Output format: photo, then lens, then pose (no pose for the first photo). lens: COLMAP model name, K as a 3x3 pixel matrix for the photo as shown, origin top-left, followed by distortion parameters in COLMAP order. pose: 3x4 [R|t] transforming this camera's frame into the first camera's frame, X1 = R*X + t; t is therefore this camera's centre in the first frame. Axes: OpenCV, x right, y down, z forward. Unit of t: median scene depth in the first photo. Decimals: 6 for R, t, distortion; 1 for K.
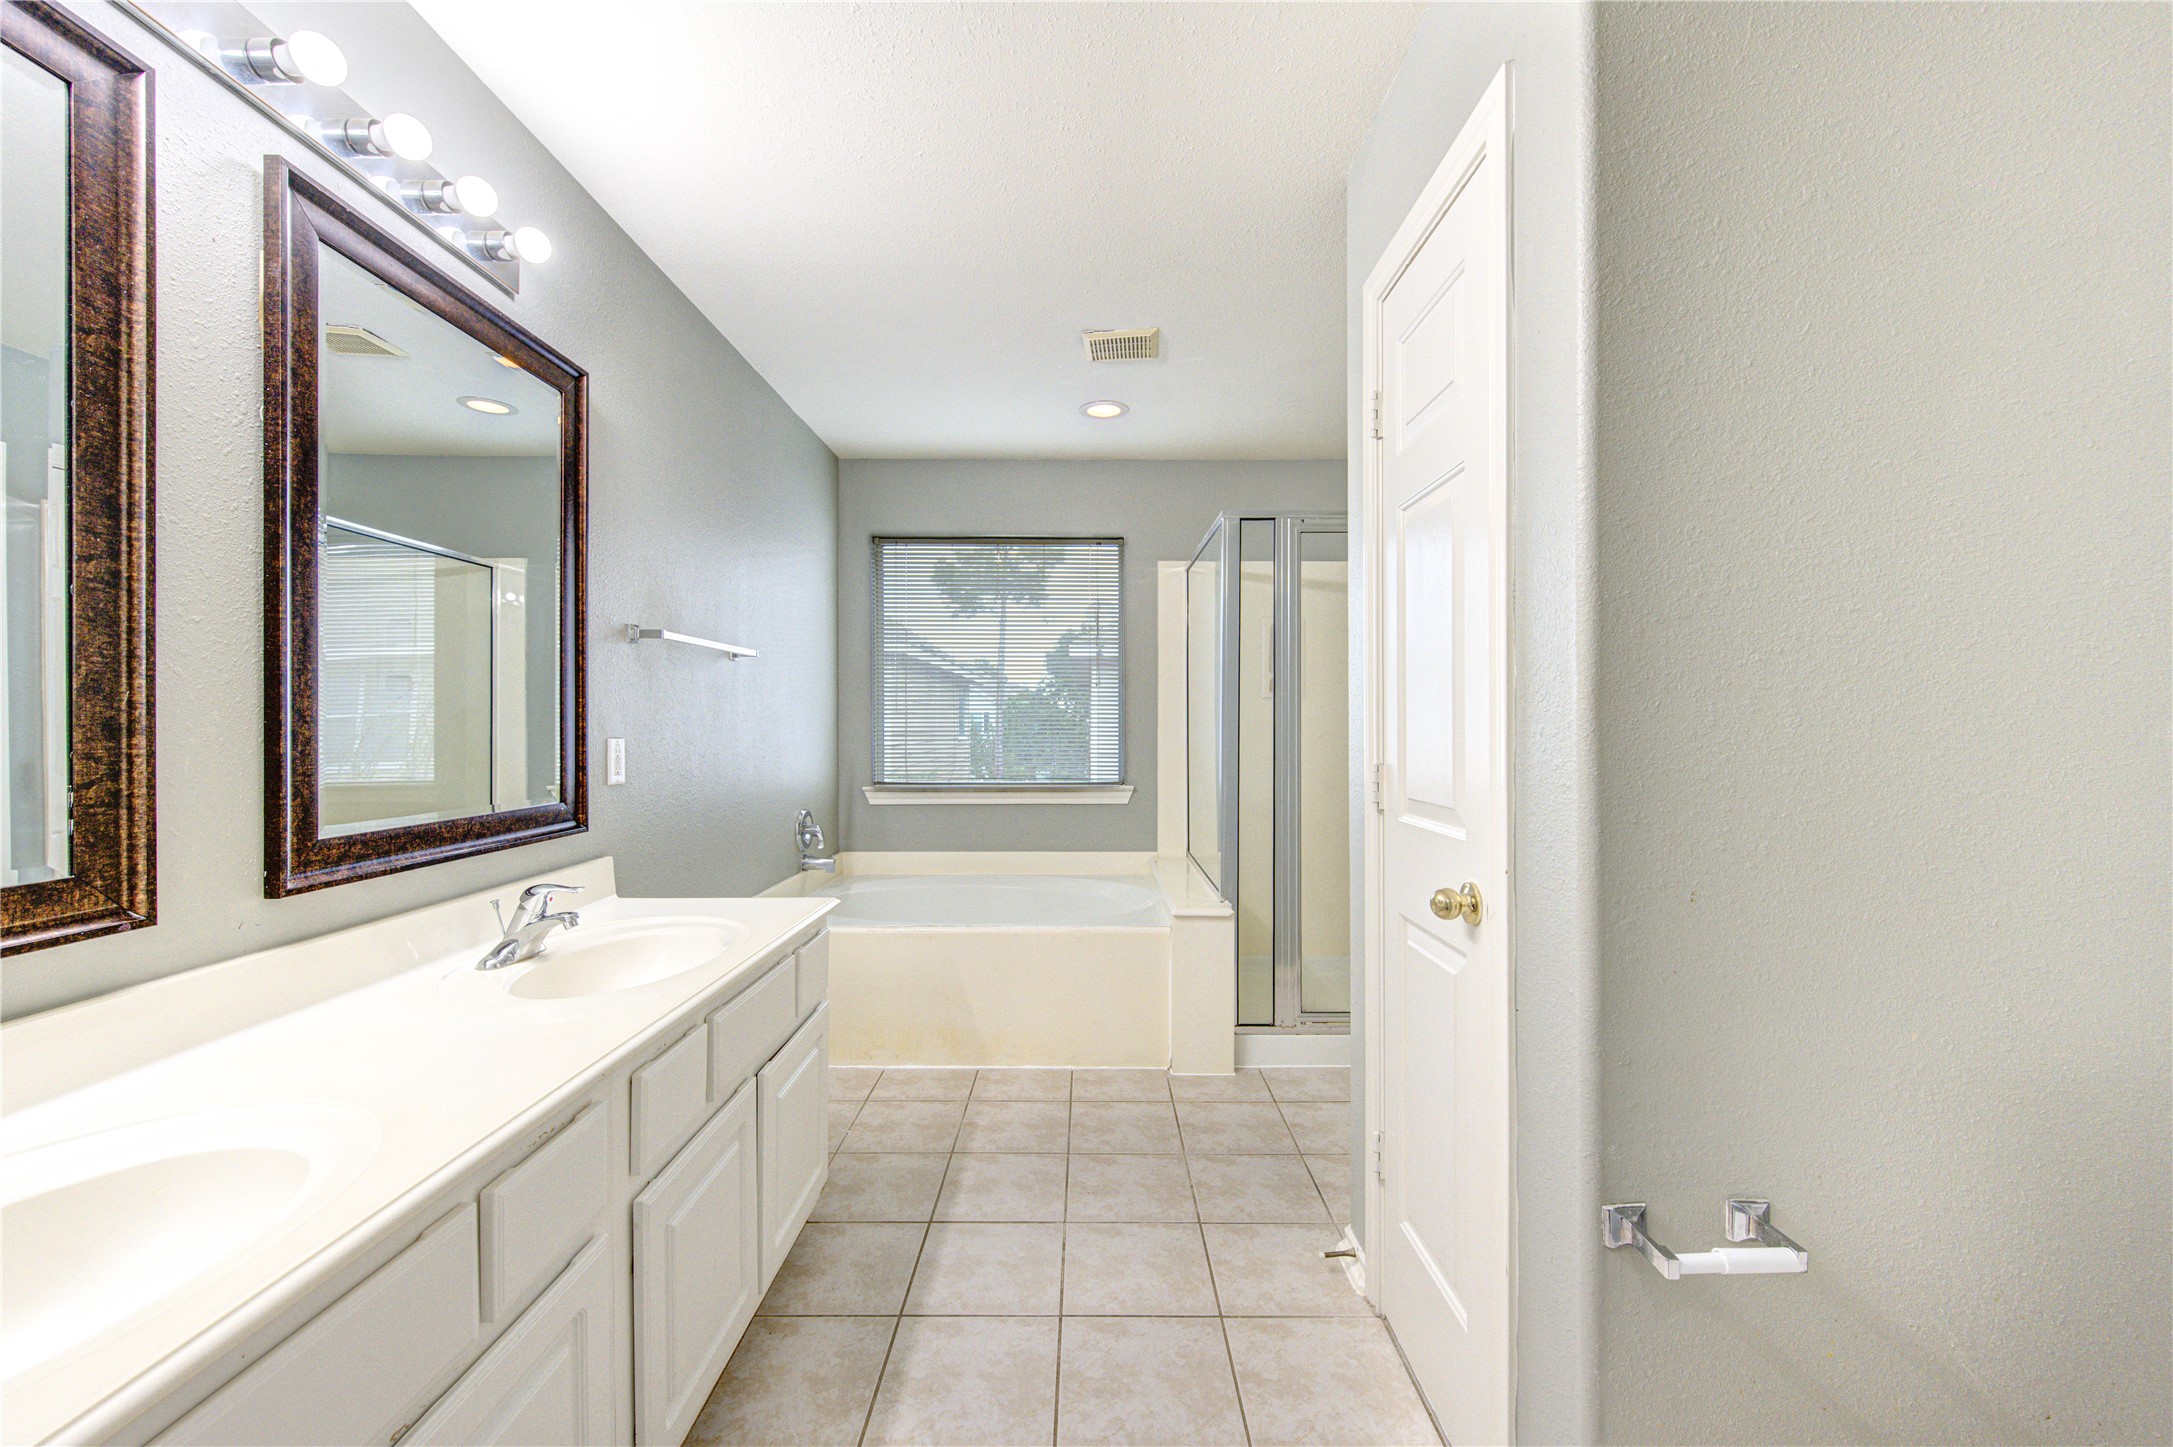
lens RADIAL K [[891.5, 0, 1080.5], [0, 891.5, 721.7], [0, 0, 1]] dist [-0.000499, -0.000061]
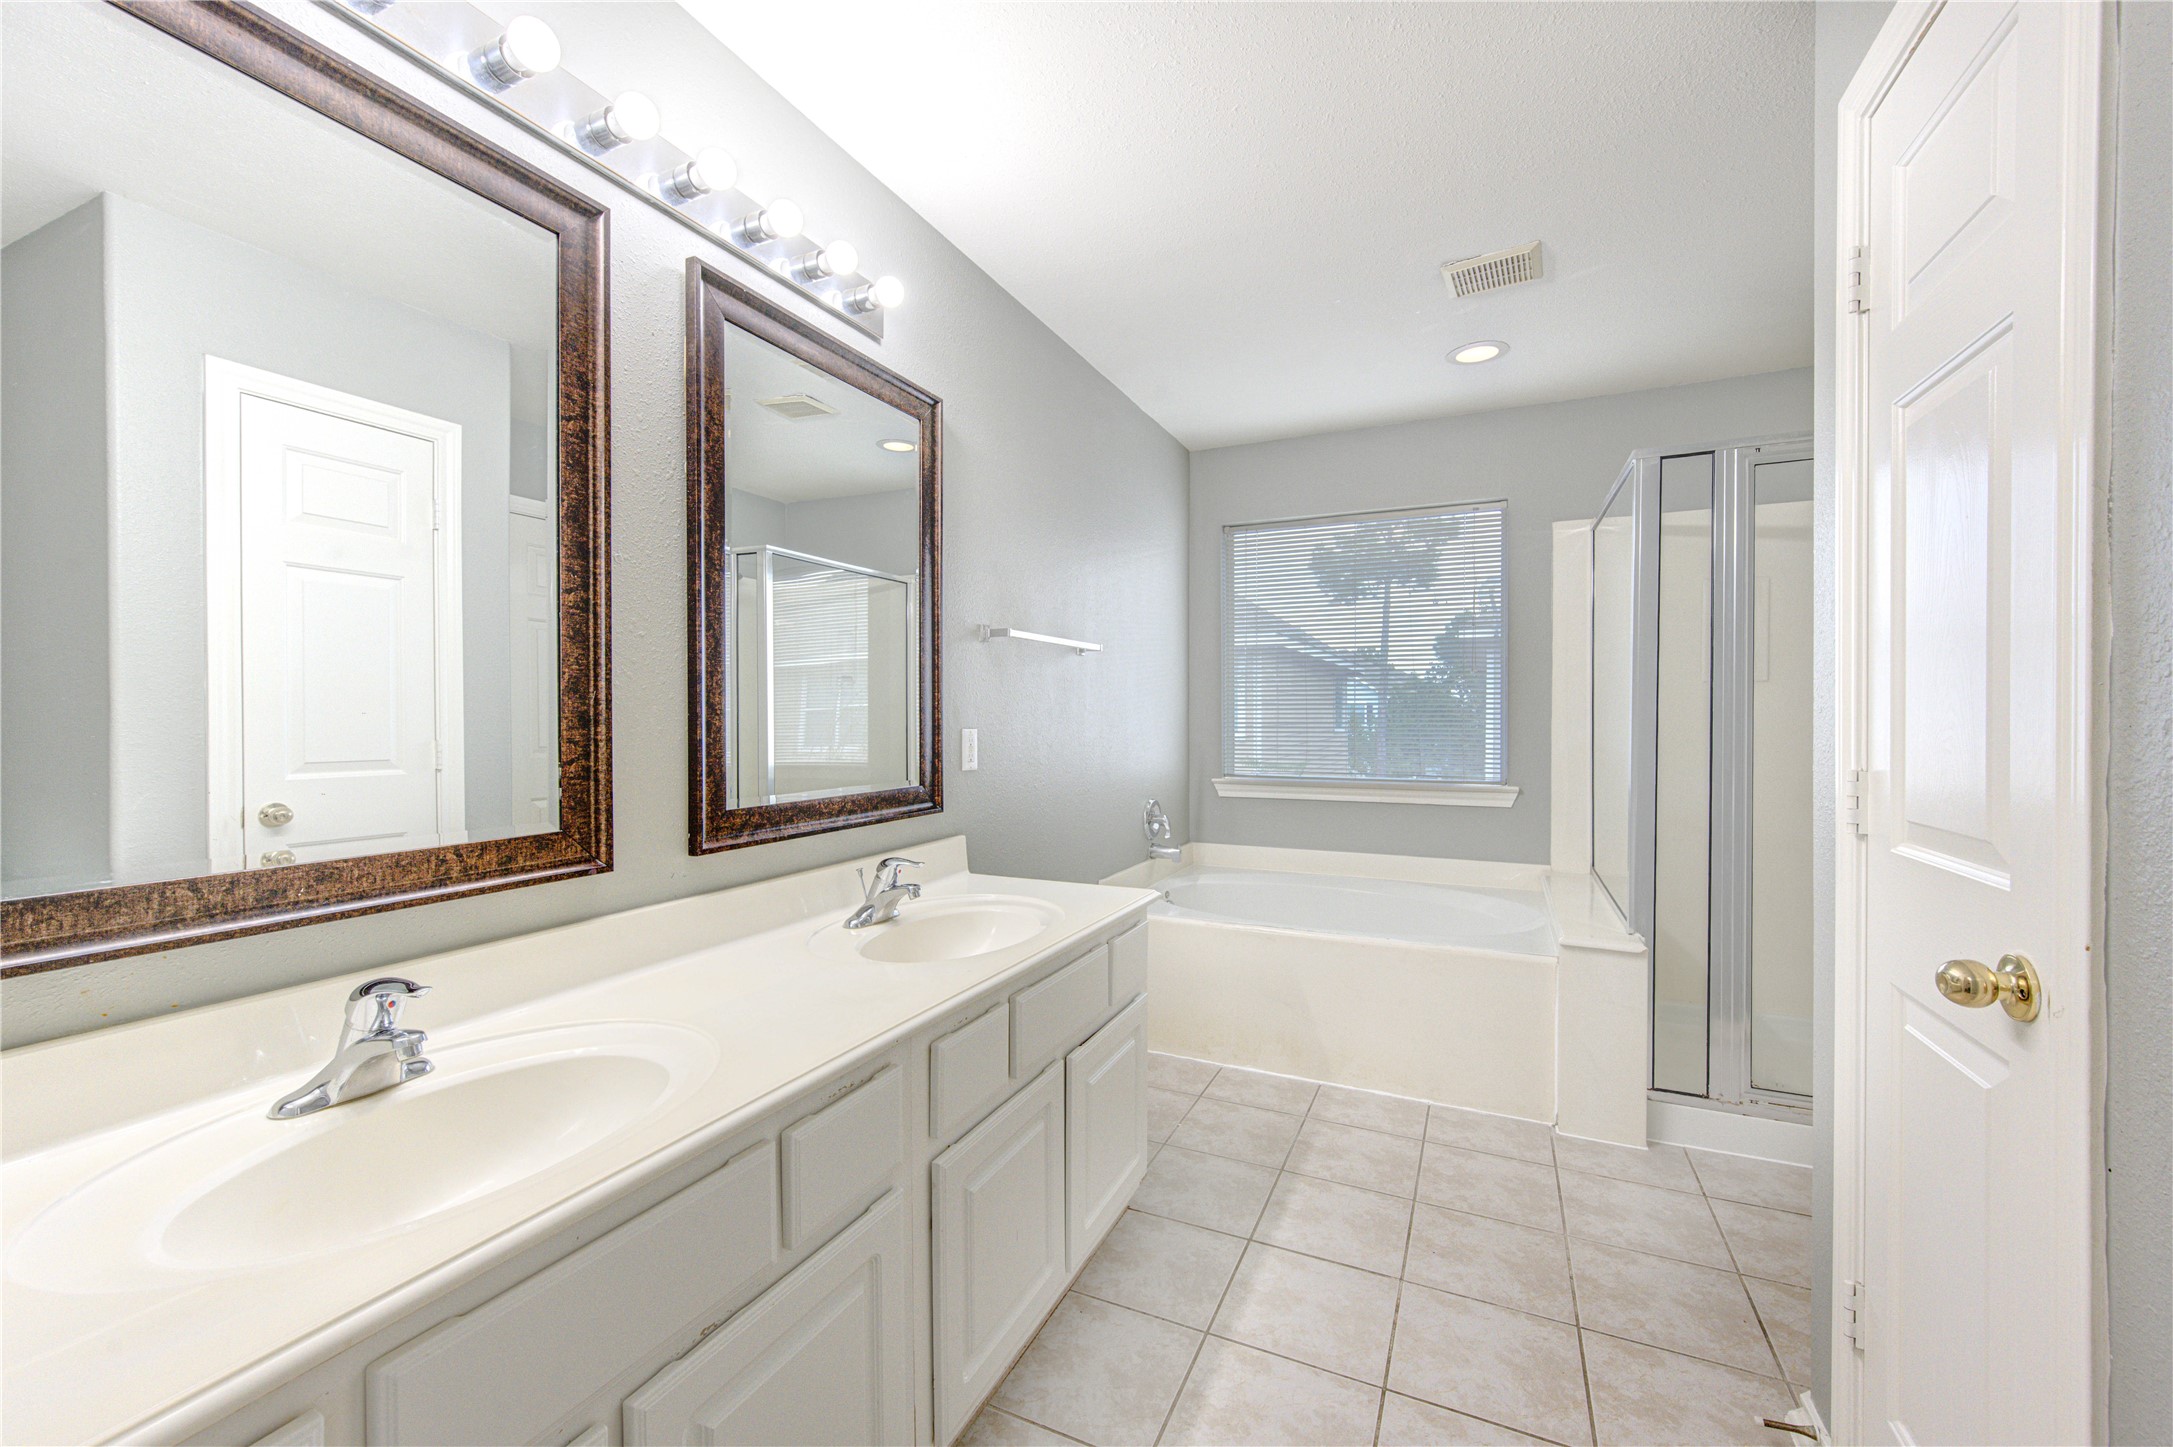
lens RADIAL K [[882.9, 0, 1050.8], [0, 882.9, 722.7], [0, 0, 1]] dist [-0.001883, -0.000864]
pose [[0.898037, 0.002032, -0.439915, 0.054631], [0.002730, 0.999944, 0.010192, 0.000475], [0.439911, -0.010353, 0.897982, 0.070942]]
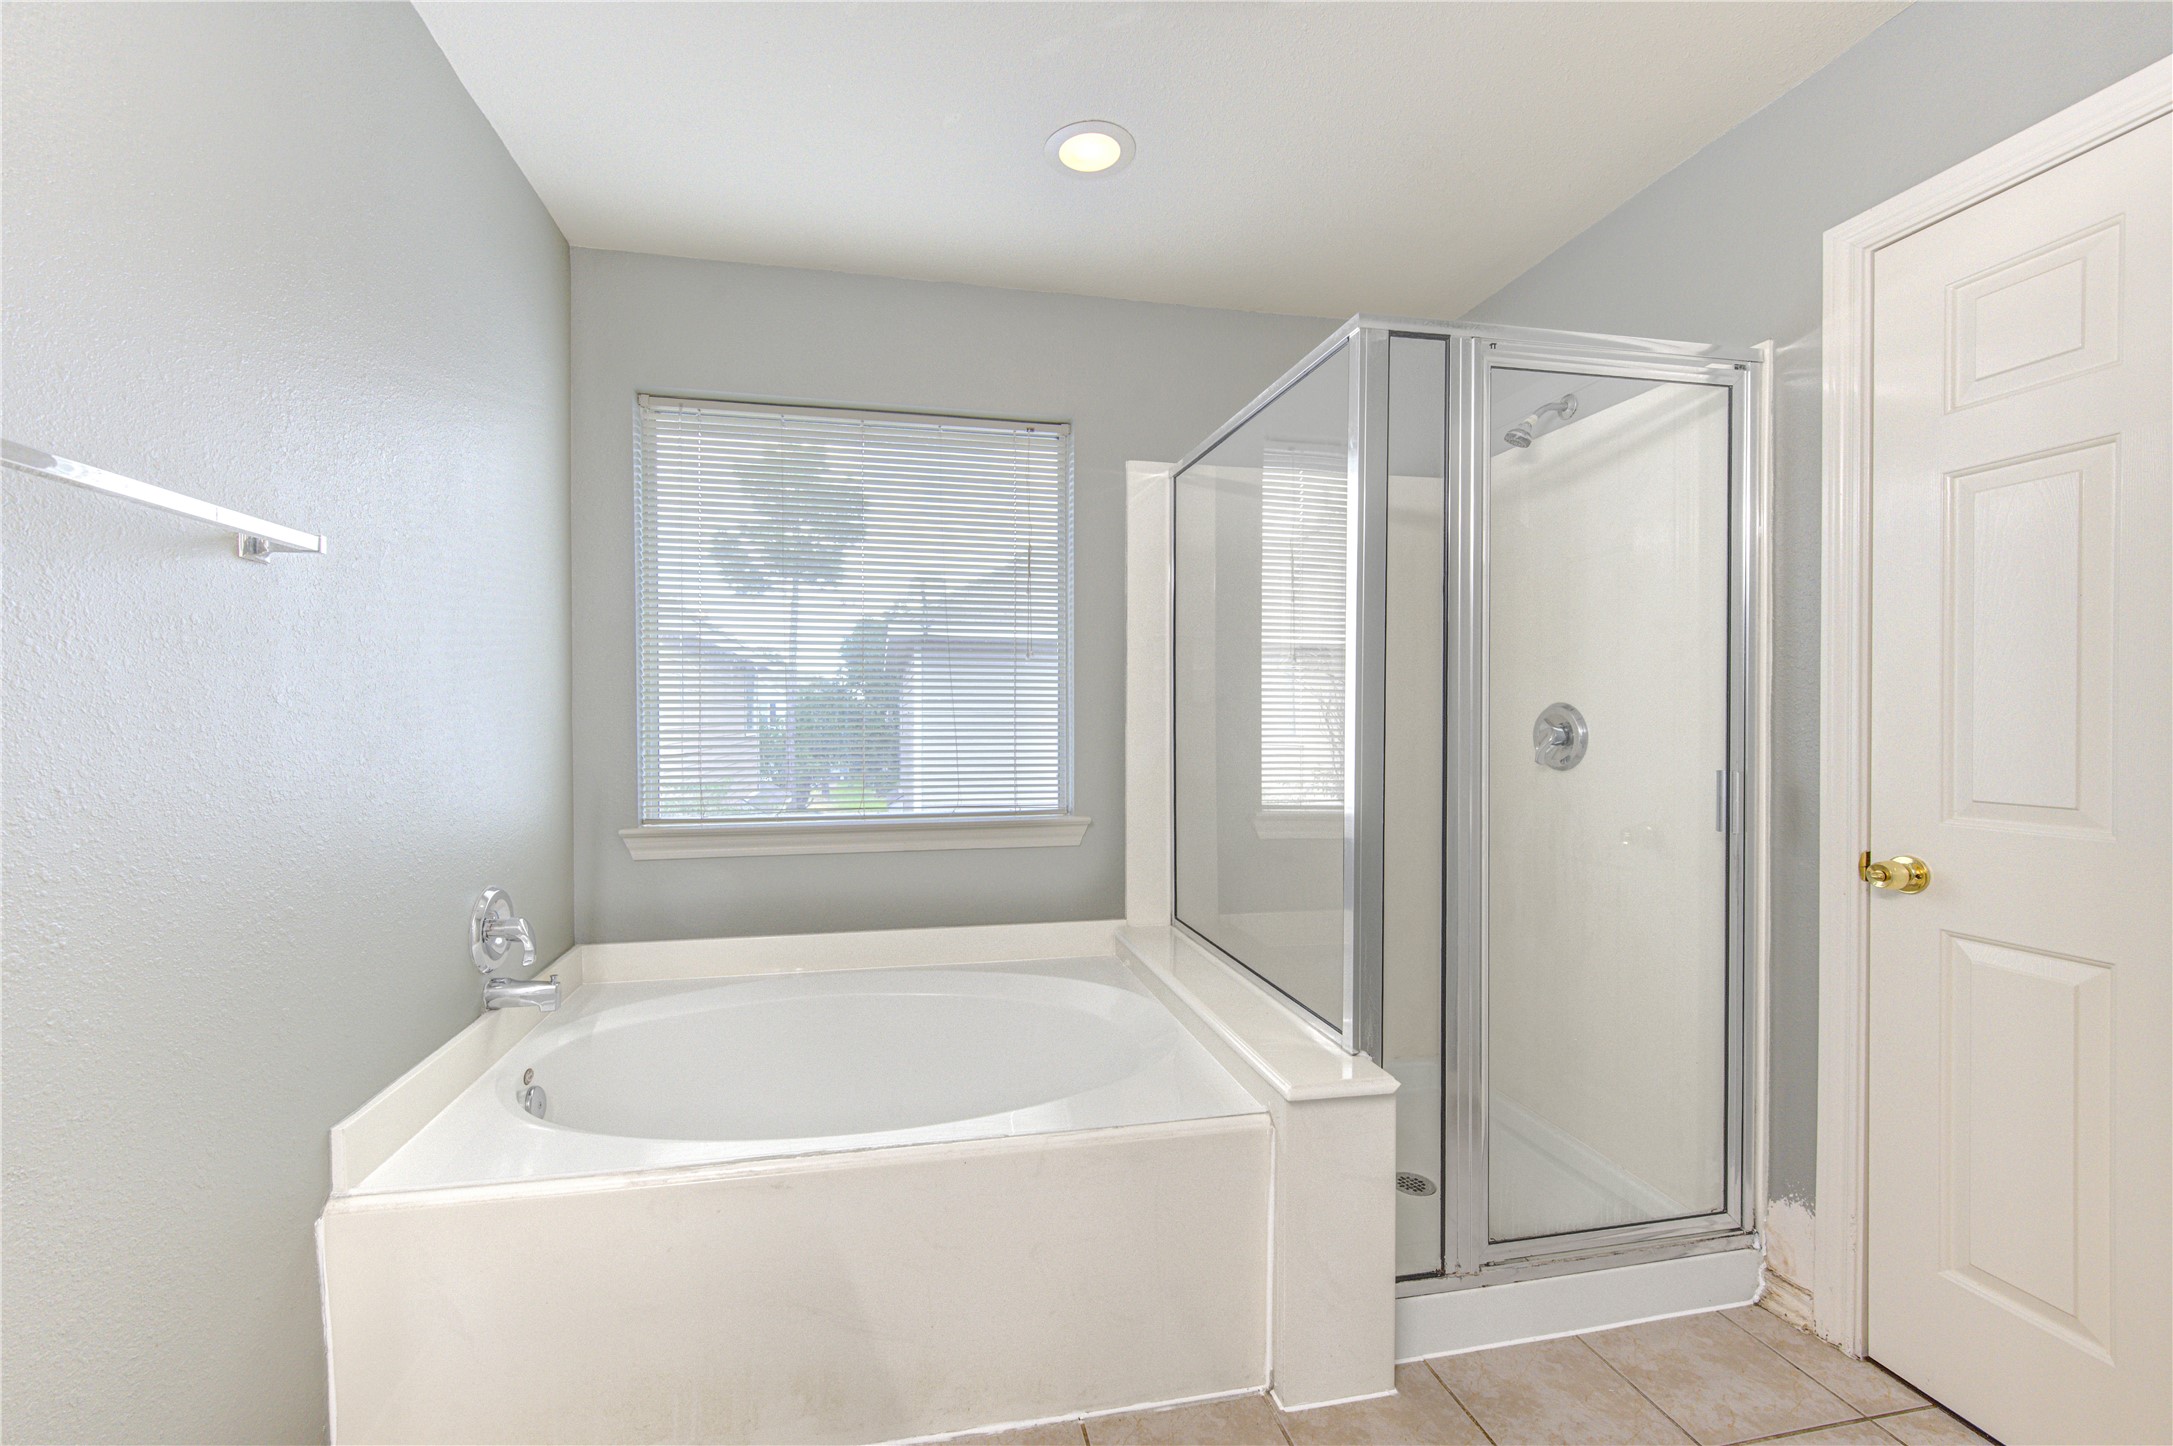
lens RADIAL K [[891.5, 0, 1080.5], [0, 891.5, 721.2], [0, 0, 1]] dist [-0.000499, -0.000061]
pose [[0.972933, -0.001645, 0.231082, -0.179239], [-0.000110, 0.999971, 0.007584, -0.000410], [-0.231088, -0.007404, 0.972905, 0.761480]]
